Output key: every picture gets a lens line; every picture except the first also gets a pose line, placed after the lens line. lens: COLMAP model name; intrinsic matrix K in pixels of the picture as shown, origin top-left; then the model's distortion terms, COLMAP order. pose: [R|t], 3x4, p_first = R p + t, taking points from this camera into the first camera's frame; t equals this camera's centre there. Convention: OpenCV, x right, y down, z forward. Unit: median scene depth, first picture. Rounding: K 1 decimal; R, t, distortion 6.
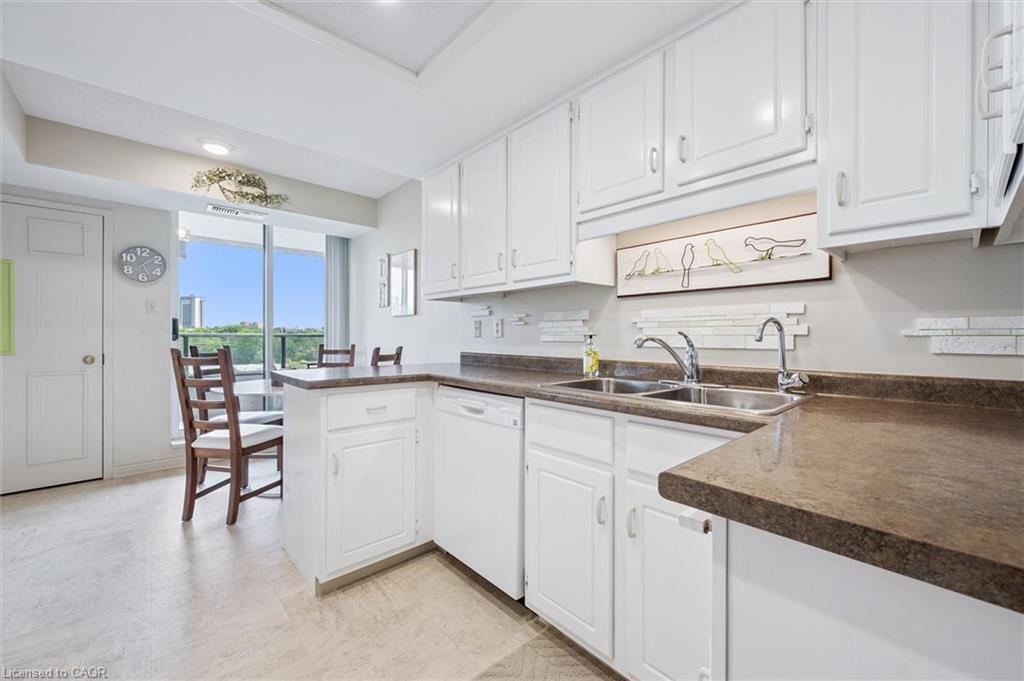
lens RADIAL K [[403.5, 0, 513.1], [0, 403.5, 337.9], [0, 0, 1]] dist [-0.001511, -0.000269]
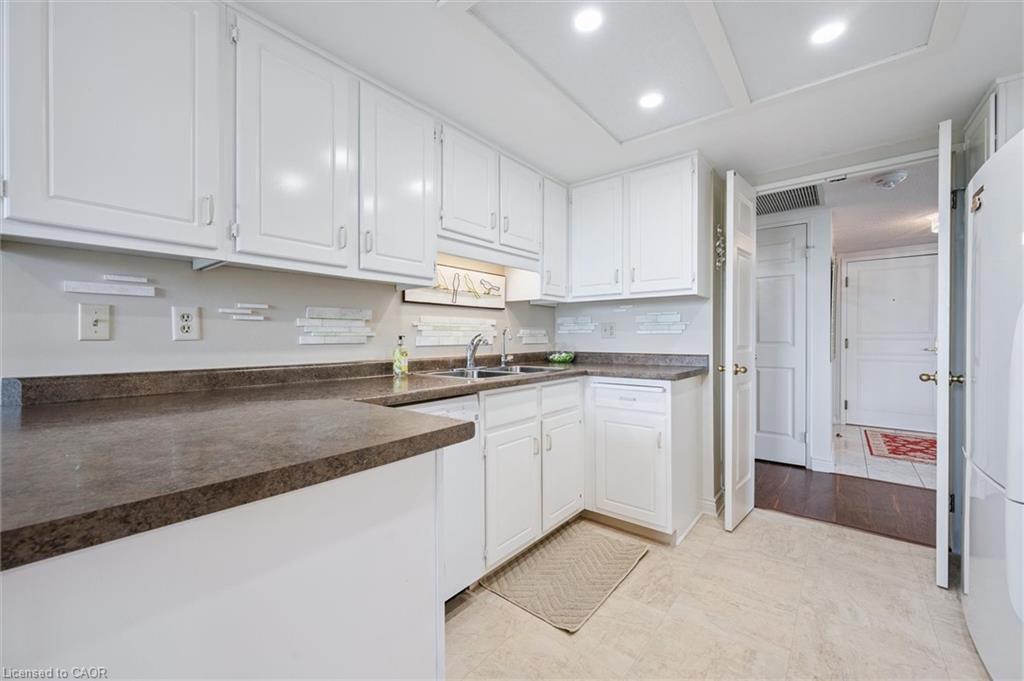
lens RADIAL K [[403.5, 0, 511.3], [0, 403.5, 338.3], [0, 0, 1]] dist [-0.001511, -0.000269]
pose [[-0.139559, -0.000738, 0.990214, -0.744835], [0.009101, 0.999957, 0.002028, -0.000683], [-0.990172, 0.009295, -0.139546, 0.736215]]
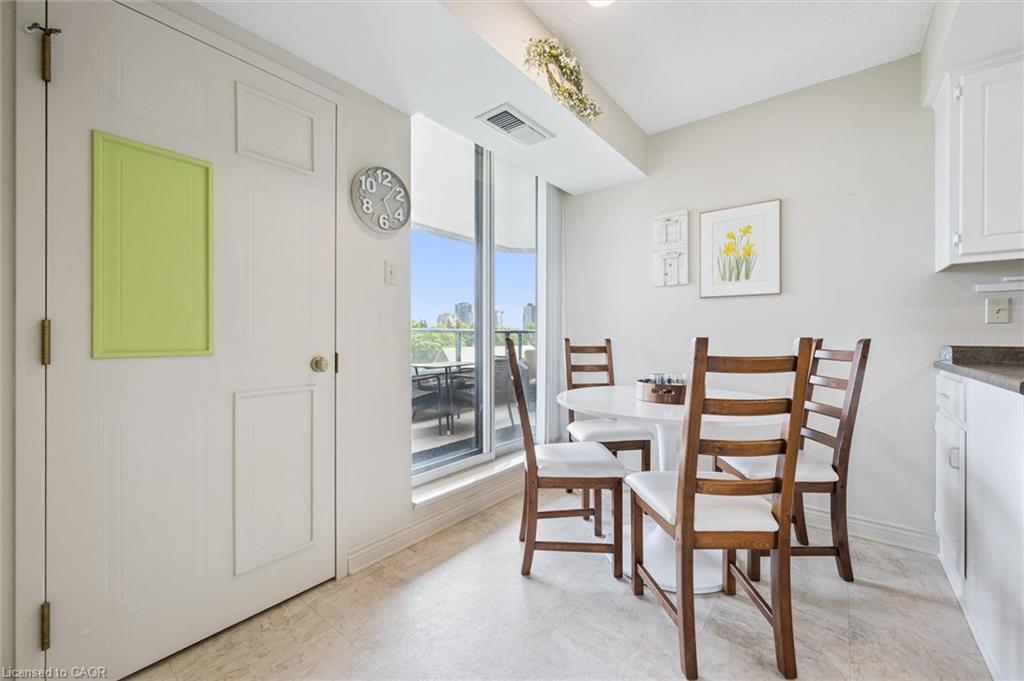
lens RADIAL K [[403.5, 0, 513.8], [0, 403.5, 337.7], [0, 0, 1]] dist [-0.001511, -0.000269]
pose [[0.988344, -0.000583, 0.152234, -1.198695], [0.000917, 0.999997, -0.002128, 0.027924], [-0.152232, 0.002242, 0.988342, 0.576547]]
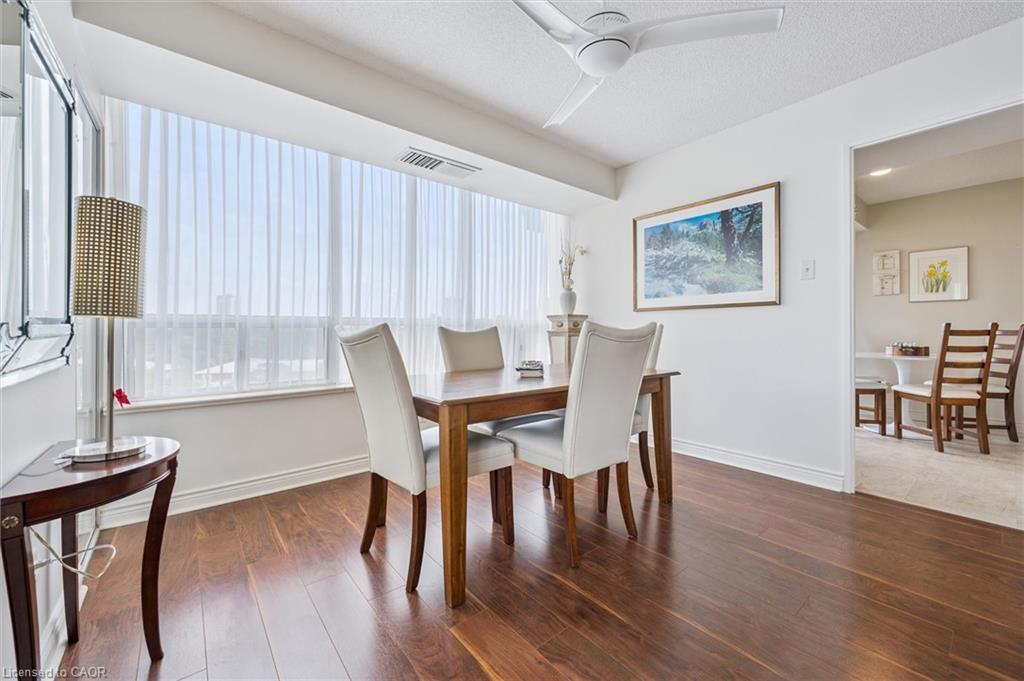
lens RADIAL K [[403.5, 0, 510.3], [0, 403.5, 332.4], [0, 0, 1]] dist [-0.001511, -0.000269]
pose [[0.998432, -0.003938, -0.055839, -2.337382], [0.003928, 0.999992, -0.000296, 0.054268], [0.055840, 0.000076, 0.998440, -0.444803]]
